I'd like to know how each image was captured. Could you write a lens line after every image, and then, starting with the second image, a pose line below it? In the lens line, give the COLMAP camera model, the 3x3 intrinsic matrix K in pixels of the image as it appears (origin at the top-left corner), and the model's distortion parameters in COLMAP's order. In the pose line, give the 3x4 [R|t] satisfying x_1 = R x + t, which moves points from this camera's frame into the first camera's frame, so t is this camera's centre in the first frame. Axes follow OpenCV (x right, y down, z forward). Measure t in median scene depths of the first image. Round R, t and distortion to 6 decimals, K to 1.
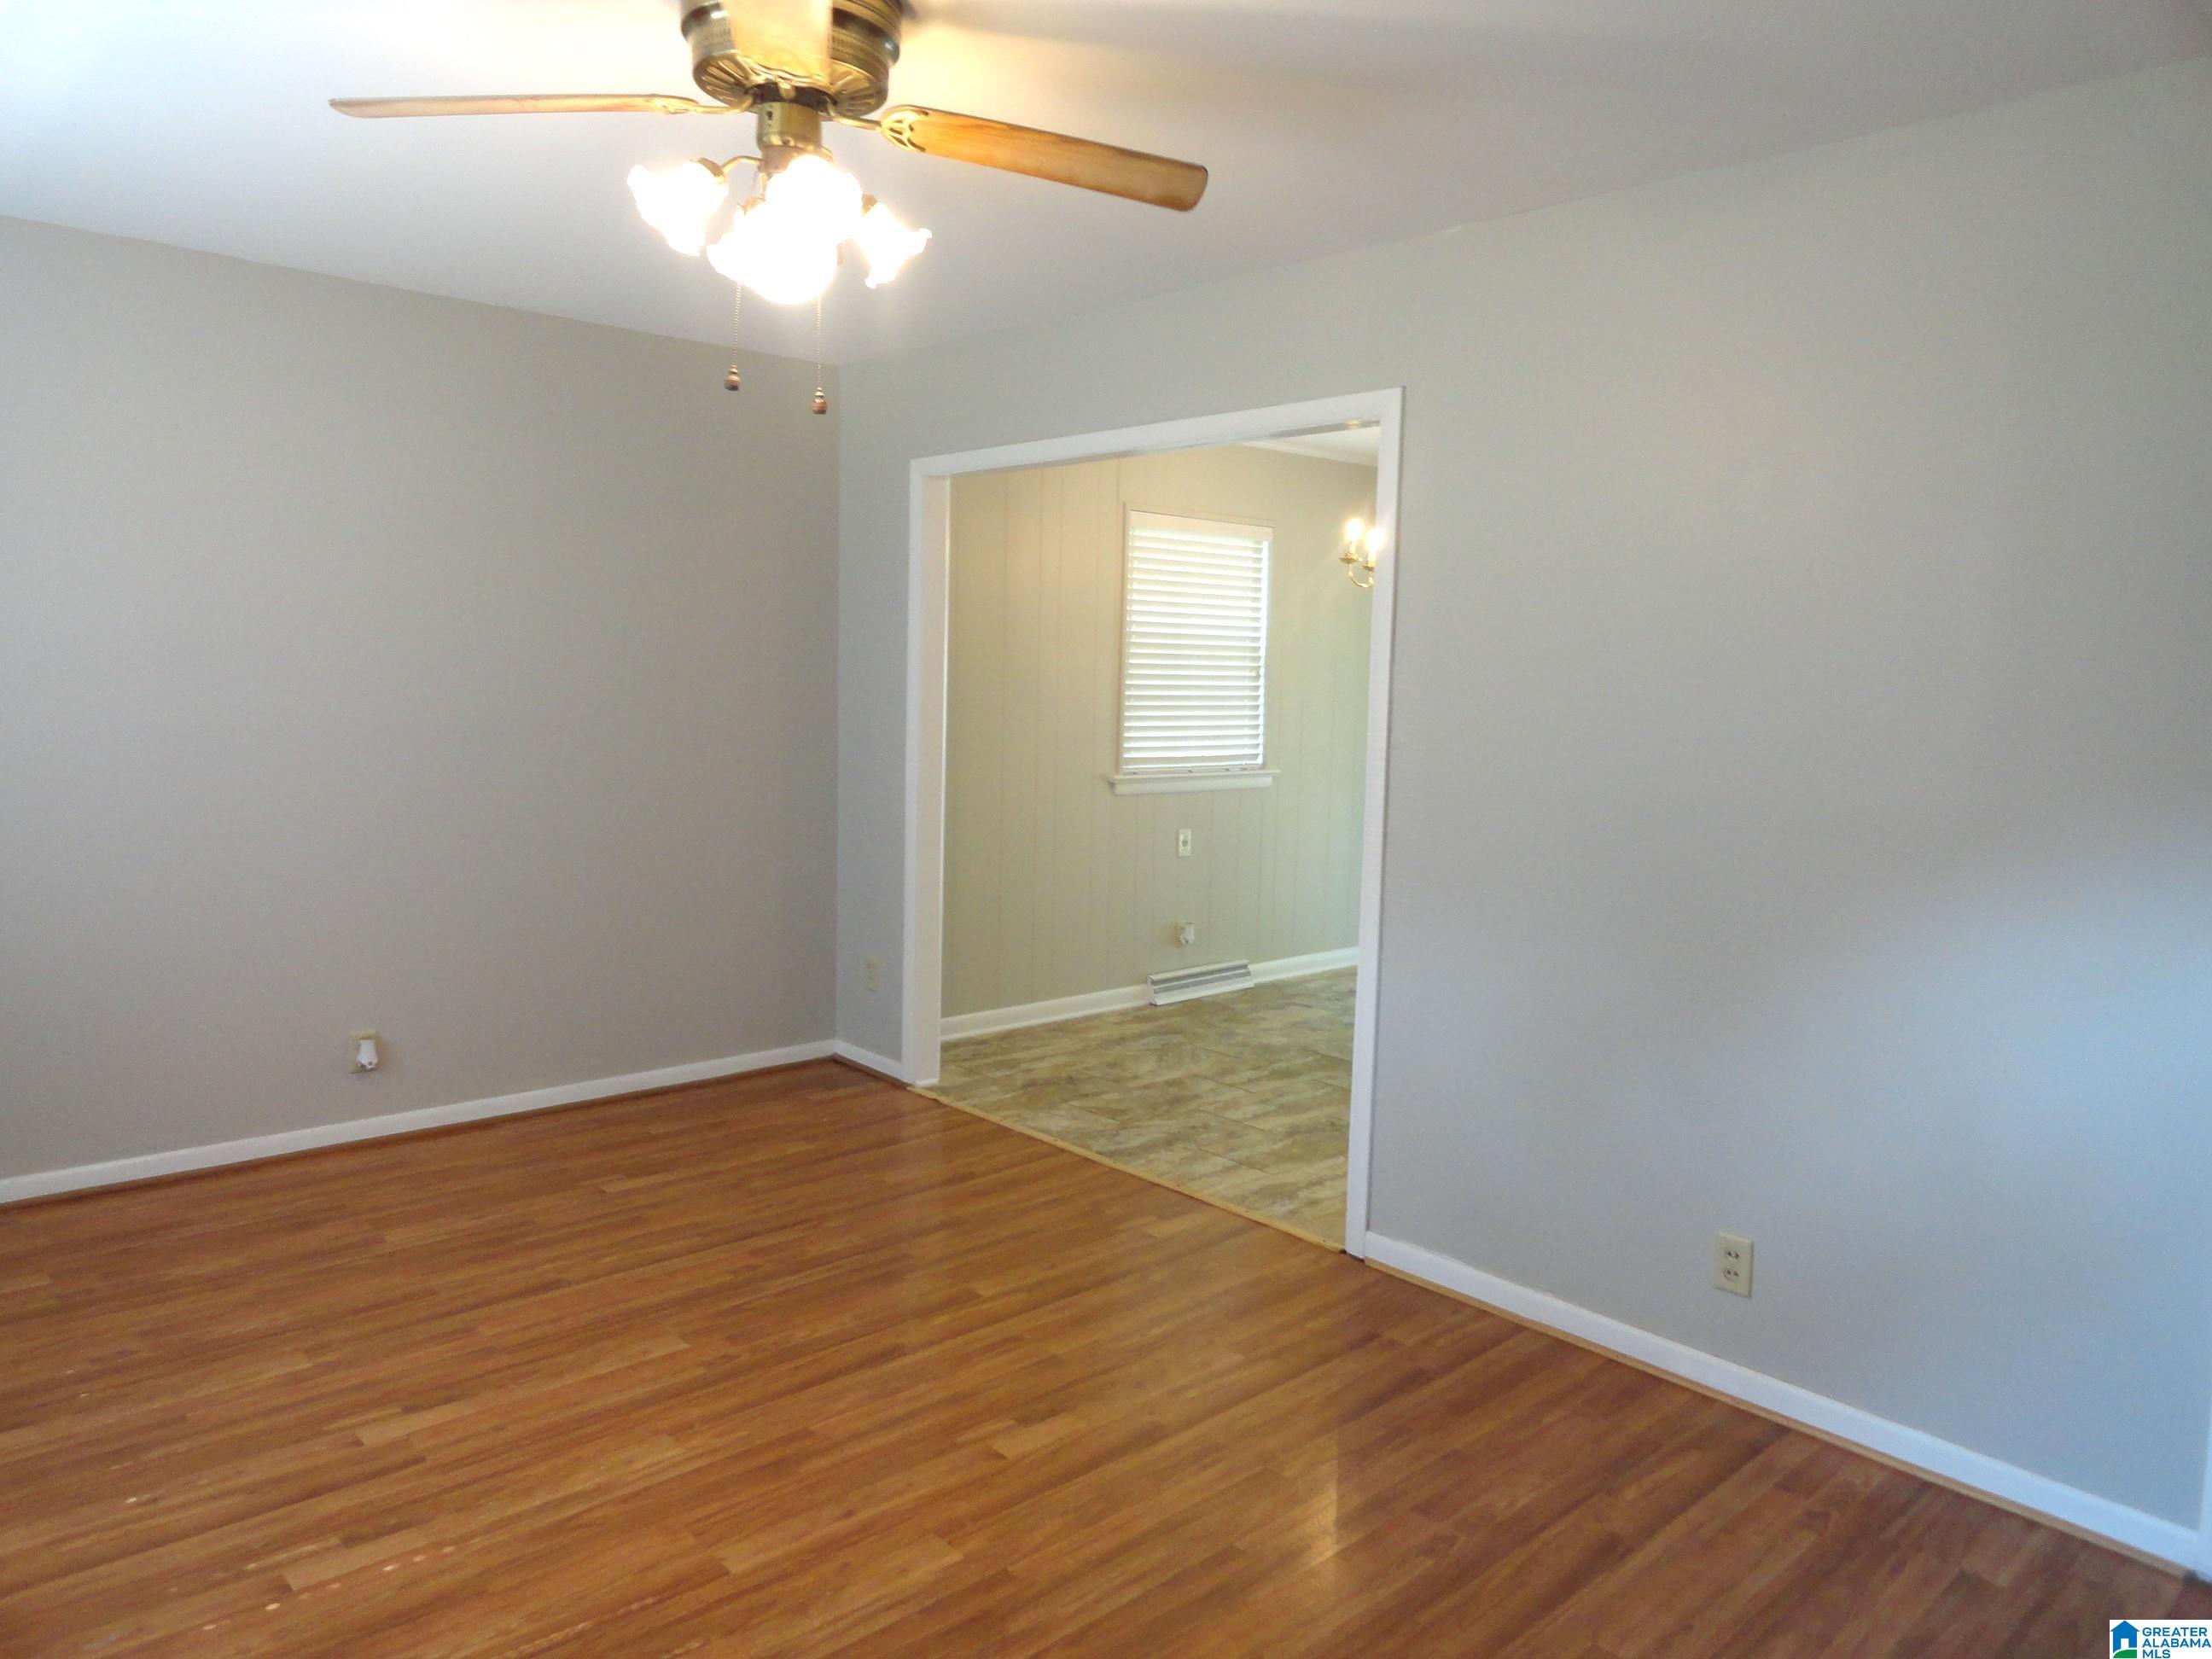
lens RADIAL K [[1524.5, 0, 1113.7], [0, 1524.5, 815.7], [0, 0, 1]] dist [0.001352, 0.000475]
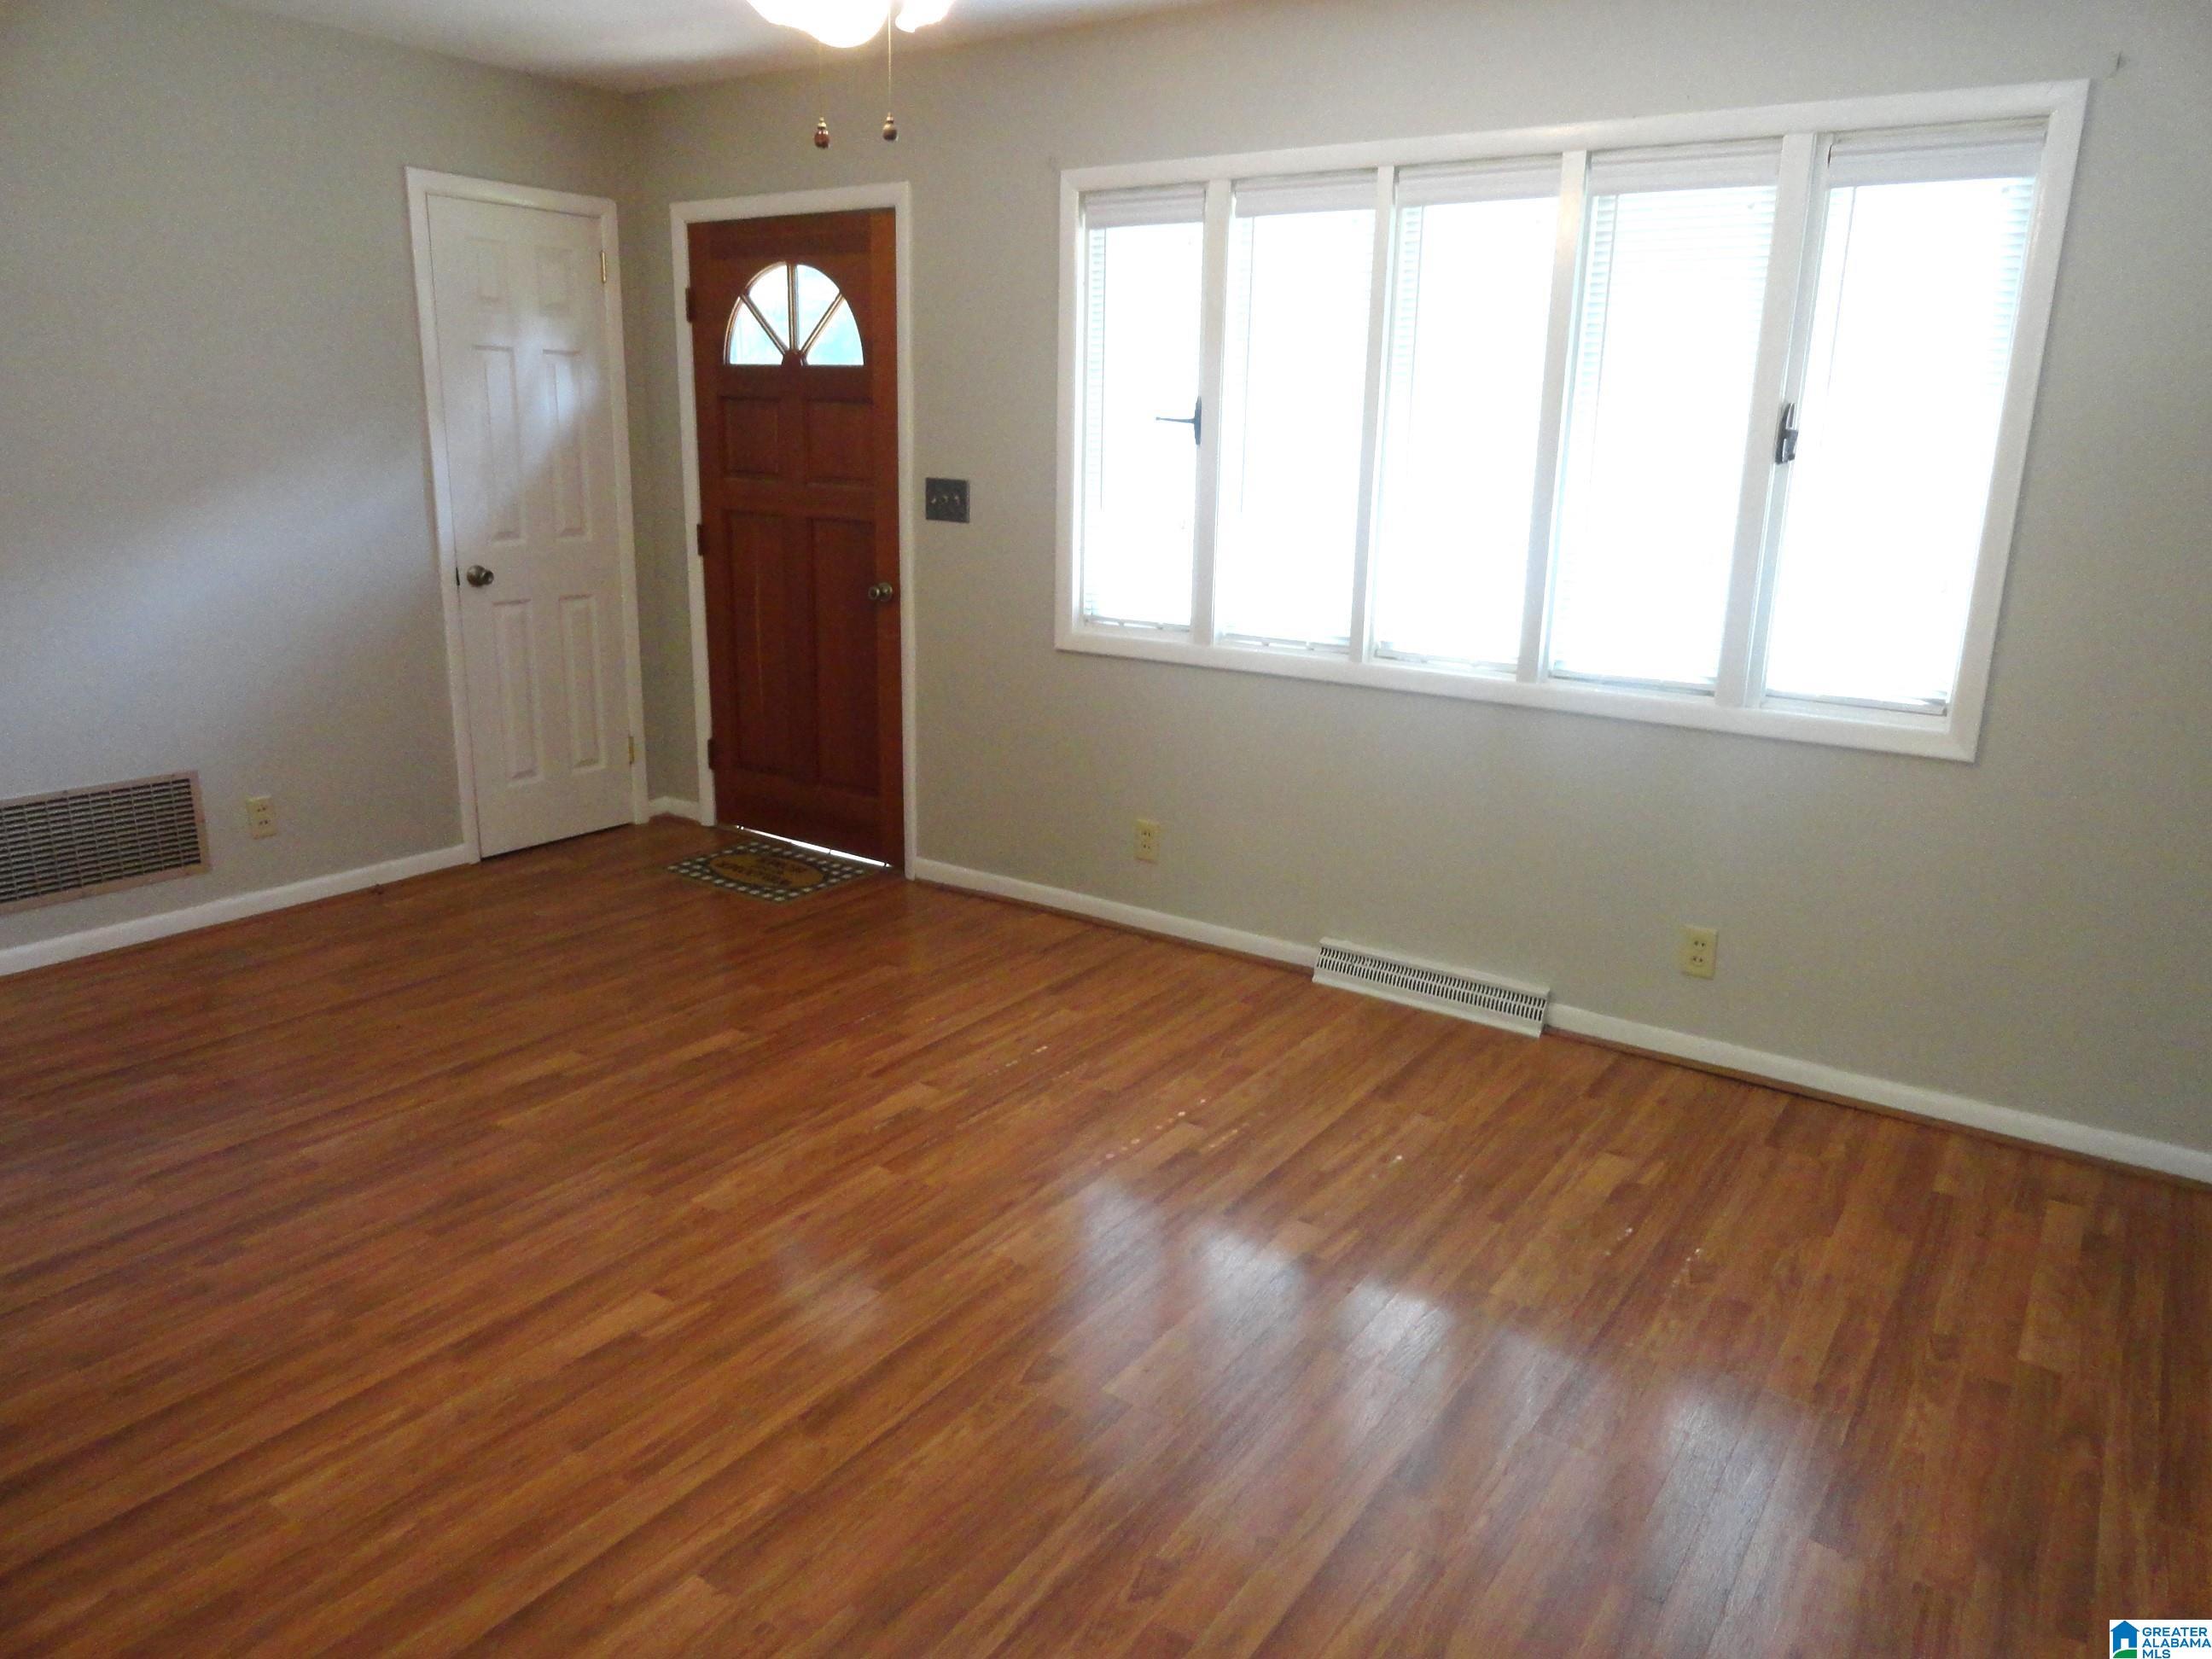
lens RADIAL K [[1524.5, 0, 1109.9], [0, 1524.5, 825.7], [0, 0, 1]] dist [0.001352, 0.000475]
pose [[-0.975430, 0.002521, -0.220293, -0.140109], [-0.075462, 0.935623, 0.344841, -0.186644], [0.206981, 0.352992, -0.912445, 1.828659]]
